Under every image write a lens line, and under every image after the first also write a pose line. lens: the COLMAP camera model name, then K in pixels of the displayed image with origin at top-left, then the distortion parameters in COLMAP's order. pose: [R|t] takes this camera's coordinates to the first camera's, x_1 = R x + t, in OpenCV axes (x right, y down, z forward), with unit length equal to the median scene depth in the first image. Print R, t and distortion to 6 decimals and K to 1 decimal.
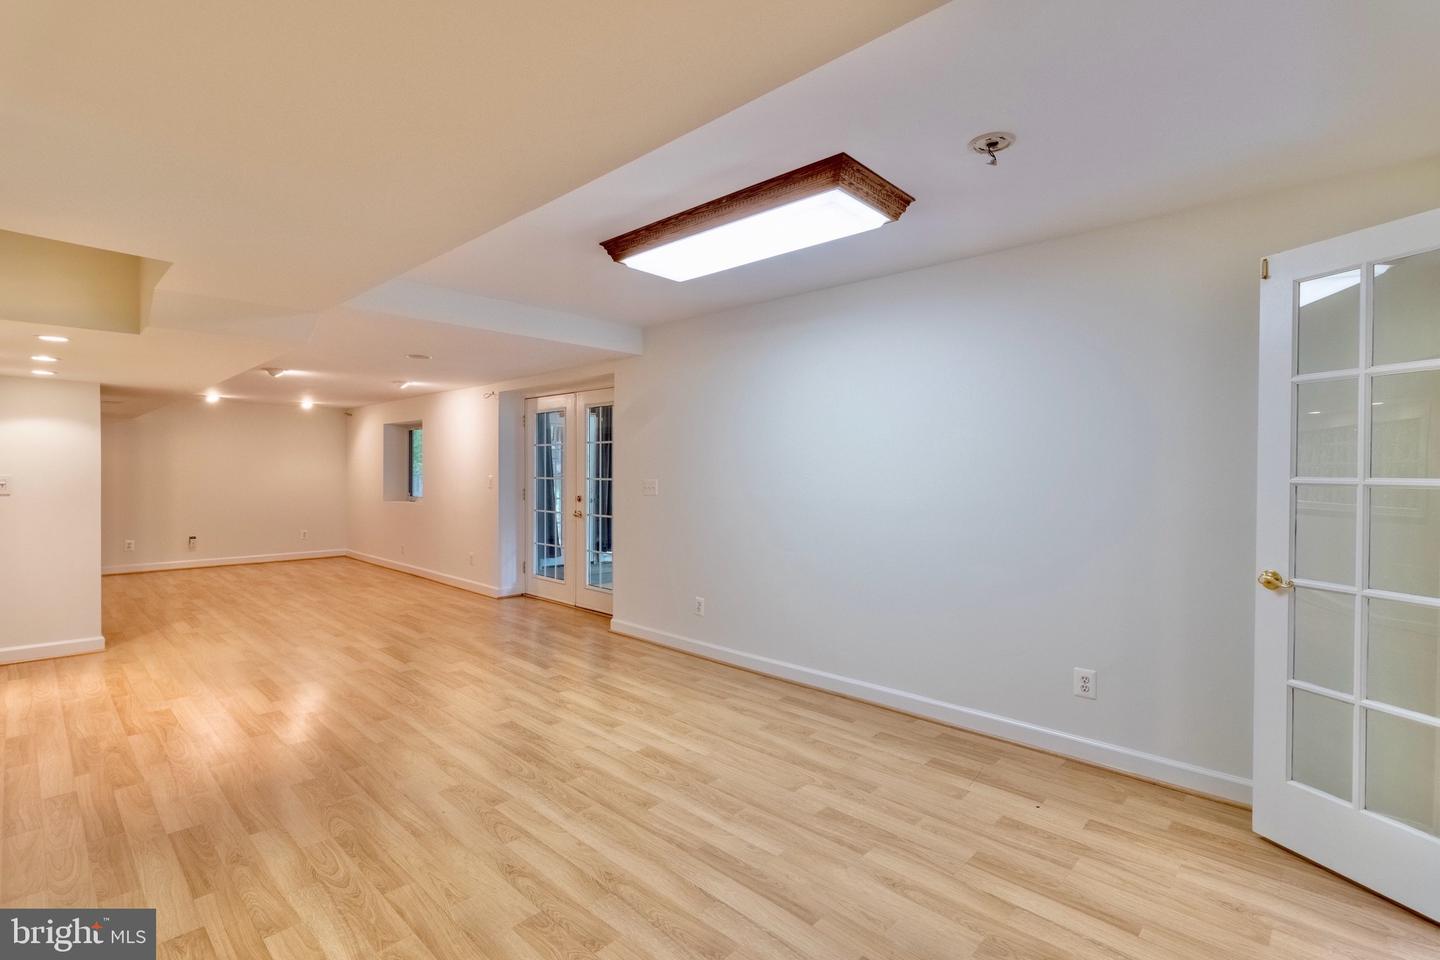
lens RADIAL K [[667.7, 0, 719.4], [0, 667.7, 475.5], [0, 0, 1]] dist [0.000089, 0.001017]
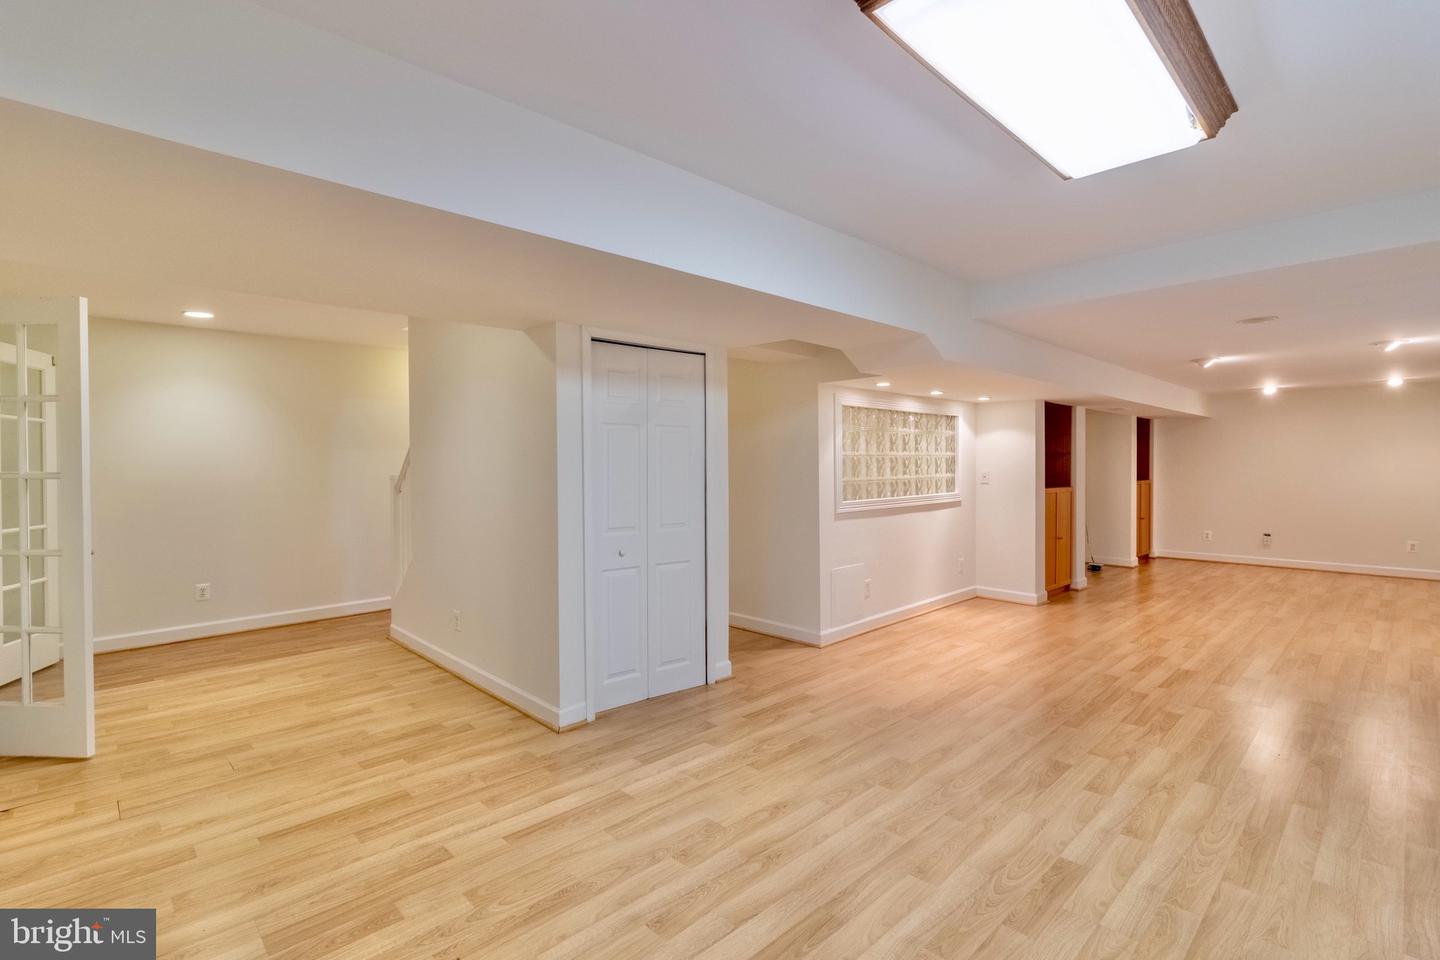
lens RADIAL K [[667.7, 0, 716.4], [0, 667.7, 472.7], [0, 0, 1]] dist [0.000089, 0.001017]
pose [[-0.048537, 0.005440, -0.998807, 0.726182], [-0.002760, 0.999981, 0.005580, -0.002091], [0.998818, 0.003027, -0.048521, 0.796185]]
